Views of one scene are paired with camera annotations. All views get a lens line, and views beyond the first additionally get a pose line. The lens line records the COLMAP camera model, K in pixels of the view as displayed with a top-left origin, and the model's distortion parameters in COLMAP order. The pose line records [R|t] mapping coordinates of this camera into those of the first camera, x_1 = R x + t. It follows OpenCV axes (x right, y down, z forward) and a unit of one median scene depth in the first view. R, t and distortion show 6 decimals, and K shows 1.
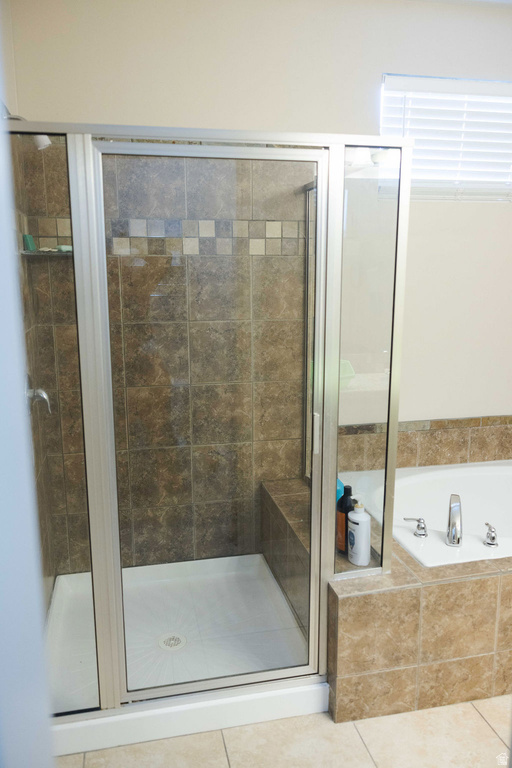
lens RADIAL K [[621.2, 0, 257.9], [0, 621.2, 397.3], [0, 0, 1]] dist [0.003786, -0.001073]
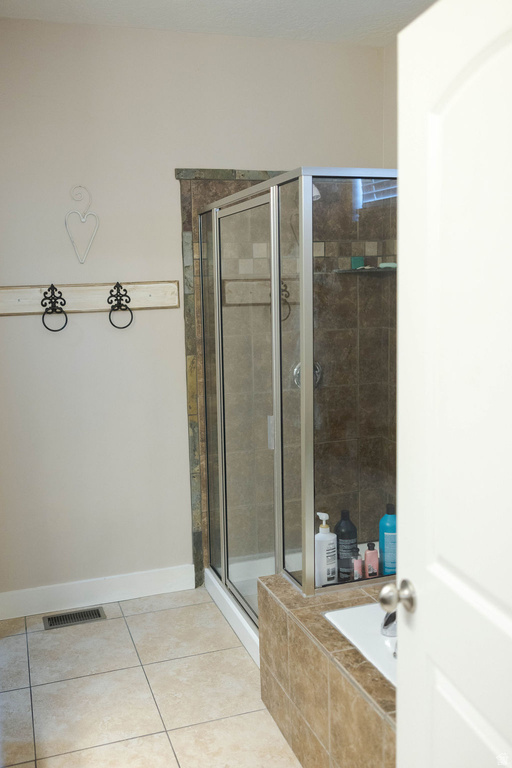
lens RADIAL K [[738.1, 0, 256.0], [0, 738.1, 384.0], [0, 0, 1]] dist [-0.003652, -0.010749]
pose [[0.091602, 0.138200, -0.986159, 1.209655], [-0.198104, 0.973057, 0.117962, -0.146943], [0.975891, 0.184556, 0.116511, 0.691979]]
